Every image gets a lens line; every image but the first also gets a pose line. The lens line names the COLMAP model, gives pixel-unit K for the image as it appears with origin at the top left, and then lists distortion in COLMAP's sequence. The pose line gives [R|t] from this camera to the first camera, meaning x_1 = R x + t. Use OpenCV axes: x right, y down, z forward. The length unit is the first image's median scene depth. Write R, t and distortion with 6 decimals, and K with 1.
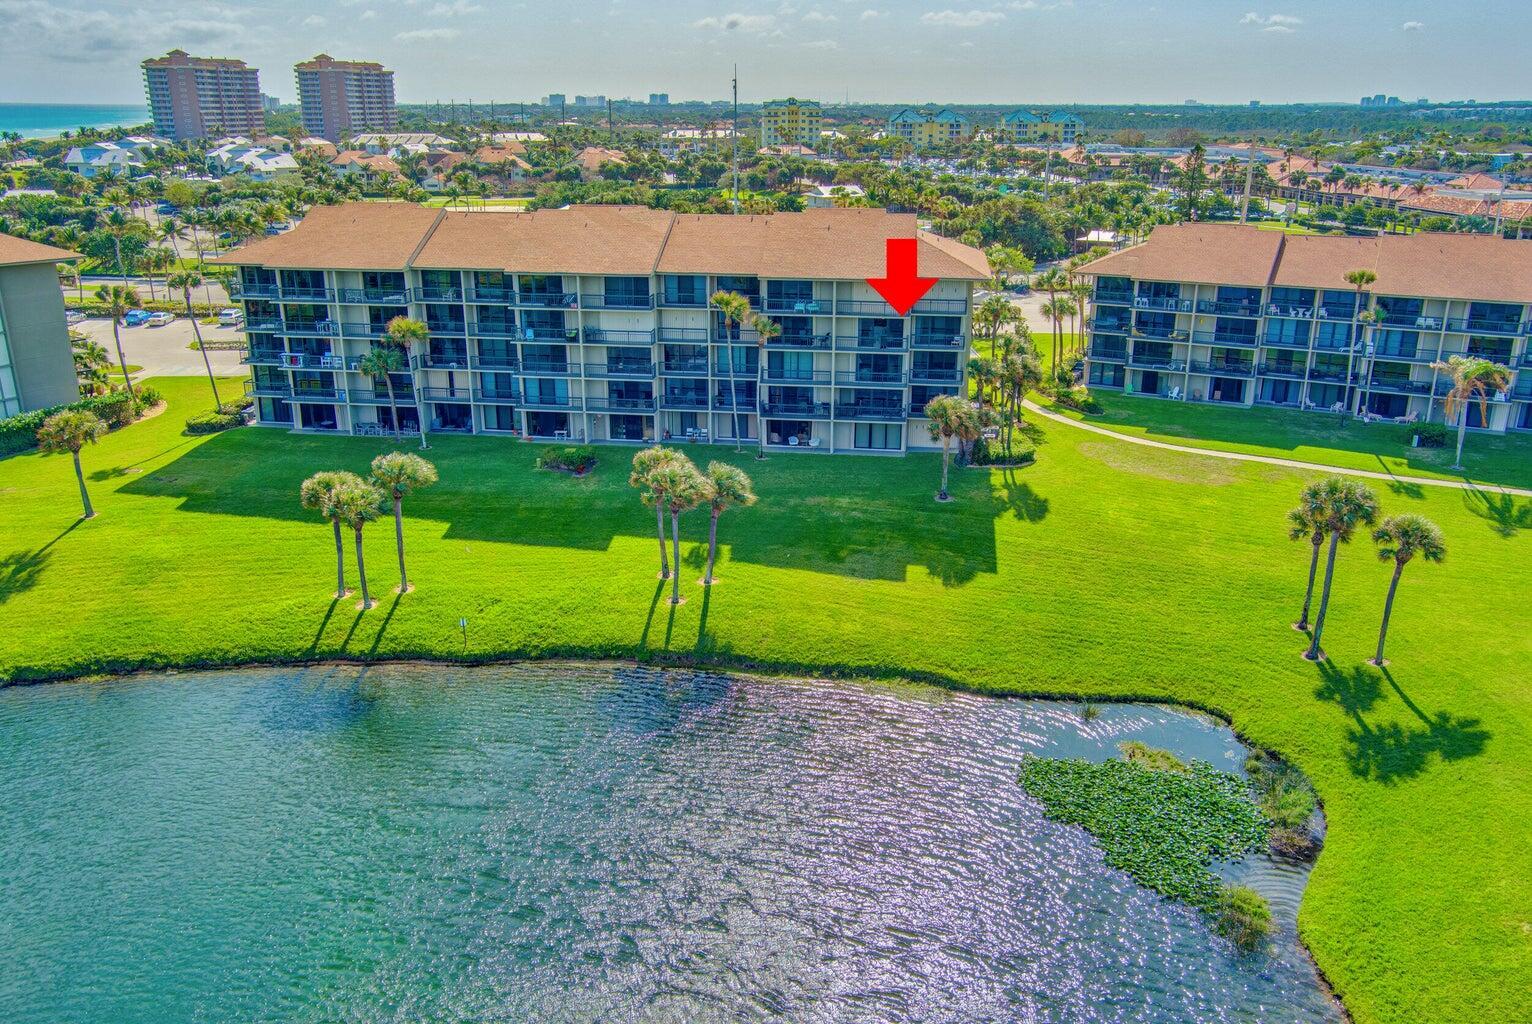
lens RADIAL K [[1248.6, 0, 769.4], [0, 1248.6, 510.8], [0, 0, 1]] dist [0.017139, 0.005091]
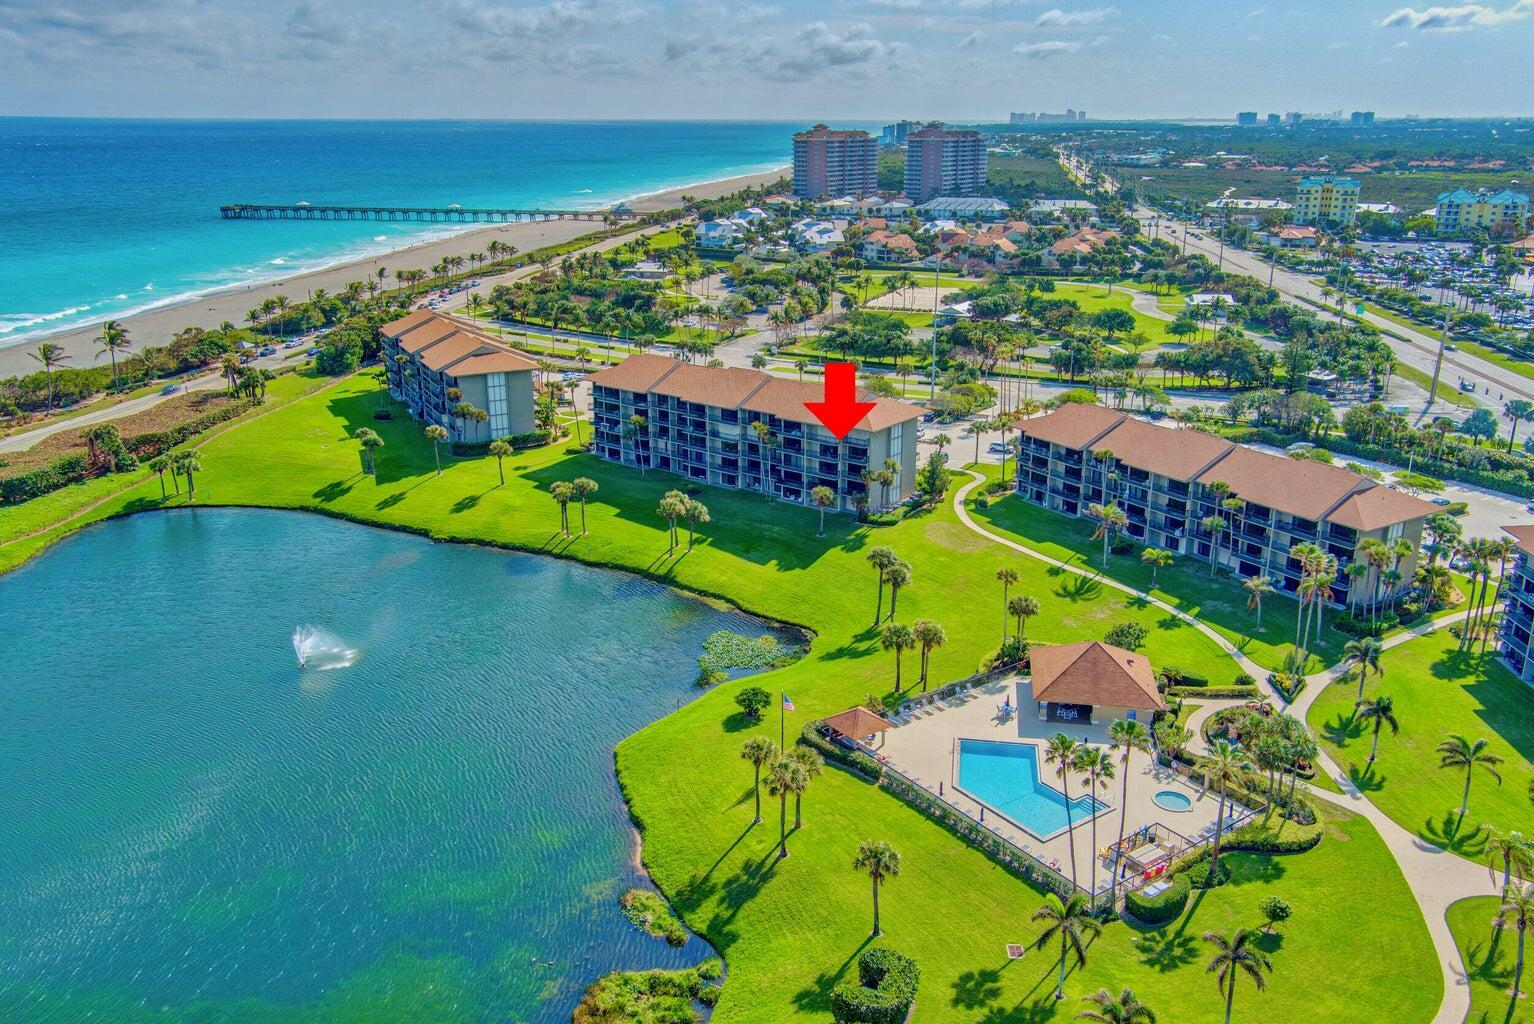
lens RADIAL K [[1250.2, 0, 765.7], [0, 1250.2, 512.9], [0, 0, 1]] dist [0.017139, 0.005091]
pose [[0.867743, 0.154604, -0.472356, 0.933389], [-0.158151, 0.986881, 0.032477, -0.089874], [0.471180, 0.046522, 0.880809, -0.795788]]
